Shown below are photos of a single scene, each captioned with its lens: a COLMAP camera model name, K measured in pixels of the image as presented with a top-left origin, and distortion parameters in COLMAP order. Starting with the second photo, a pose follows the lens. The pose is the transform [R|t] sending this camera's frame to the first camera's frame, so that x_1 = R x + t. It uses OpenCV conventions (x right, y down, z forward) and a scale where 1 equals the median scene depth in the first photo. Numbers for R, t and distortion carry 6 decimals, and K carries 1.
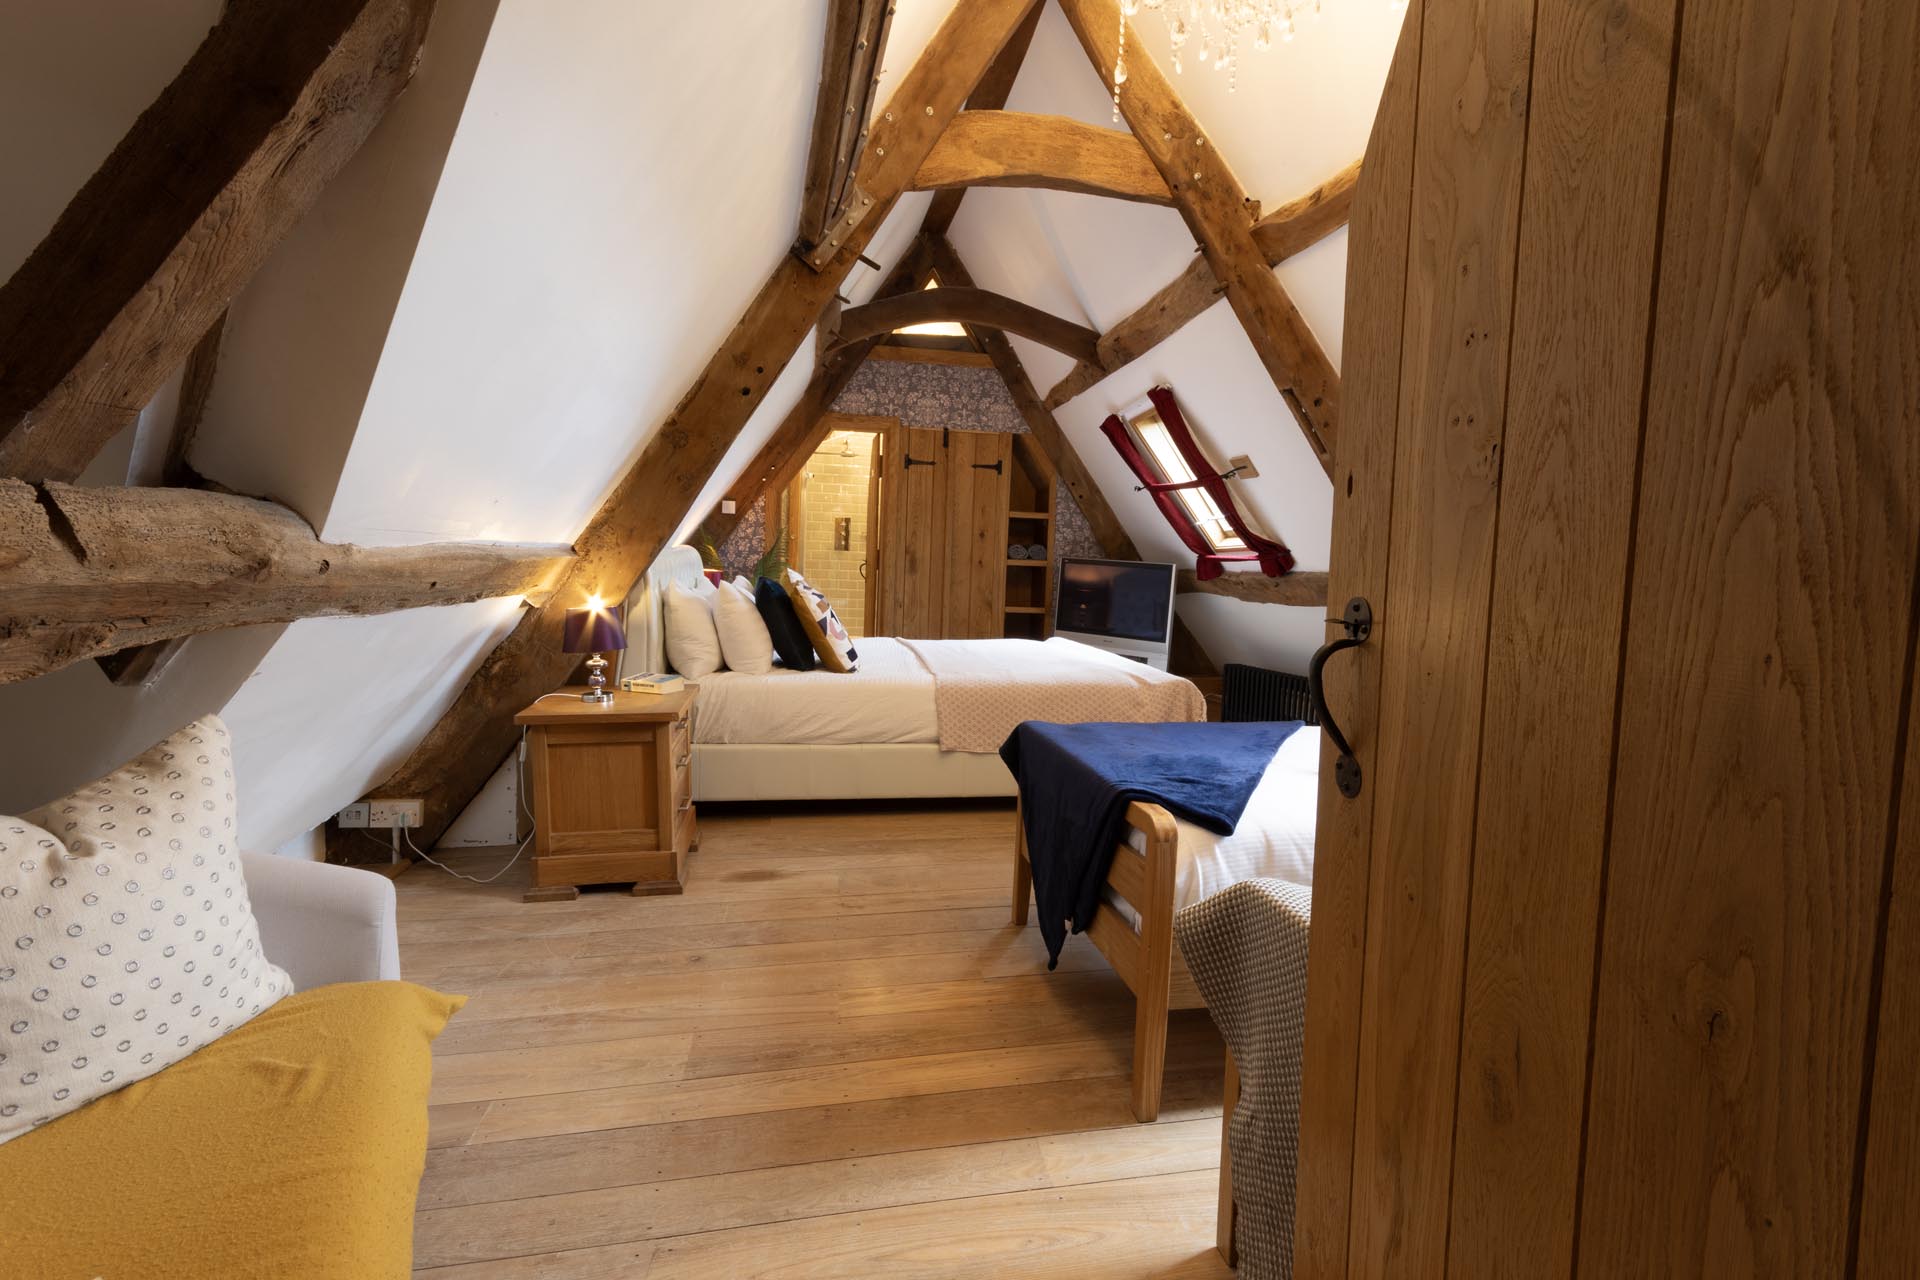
lens RADIAL K [[925.9, 0, 960.0], [0, 925.9, 640.0], [0, 0, 1]] dist [-0.001158, 0.012831]
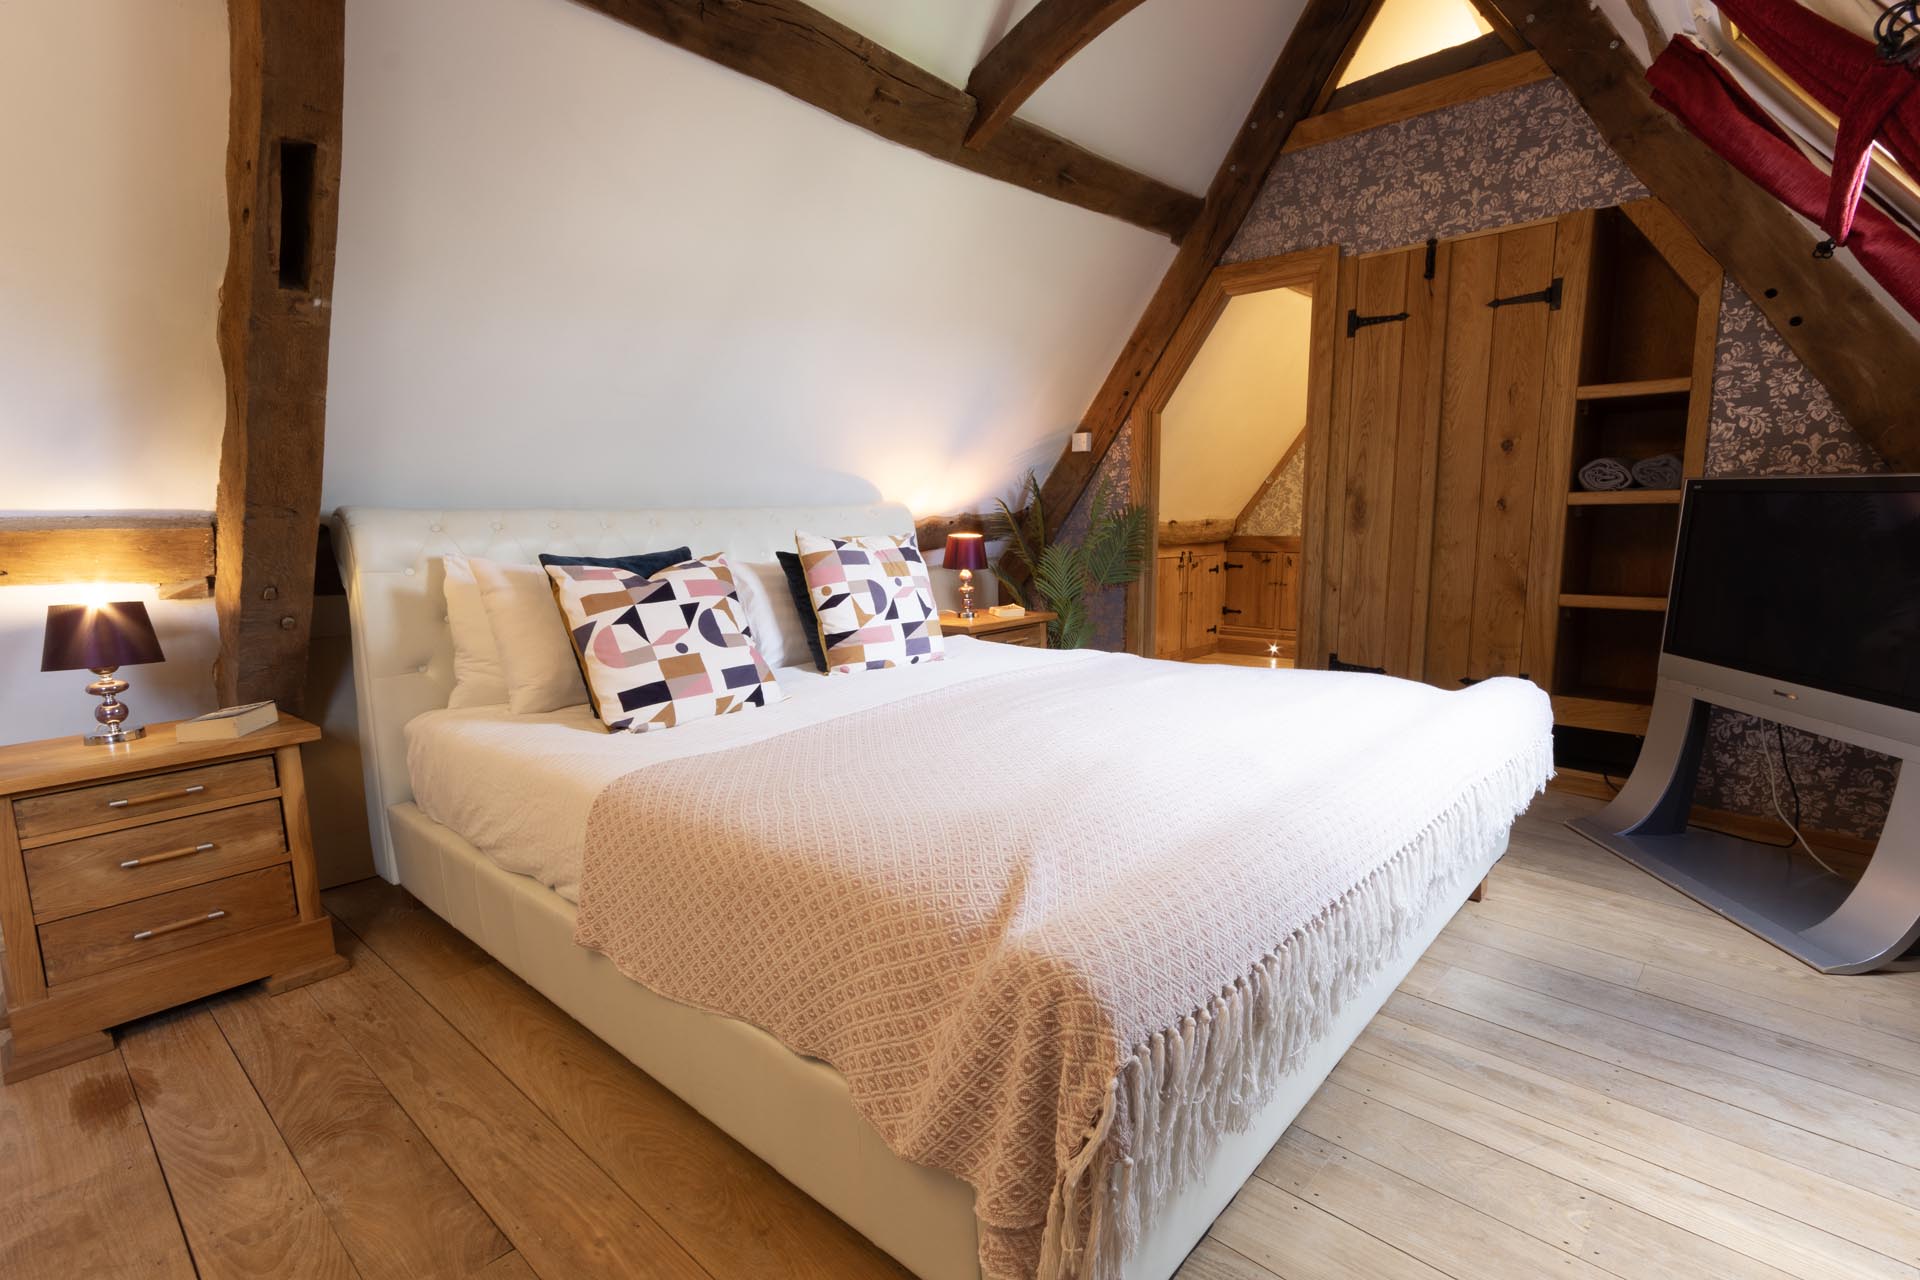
lens RADIAL K [[925.9, 0, 960.0], [0, 925.9, 640.0], [0, 0, 1]] dist [-0.001158, 0.012831]
pose [[0.620688, 0.060181, -0.781745, 0.233723], [-0.032431, 0.998167, 0.051093, -0.027681], [0.783387, -0.006360, 0.621502, 0.479650]]
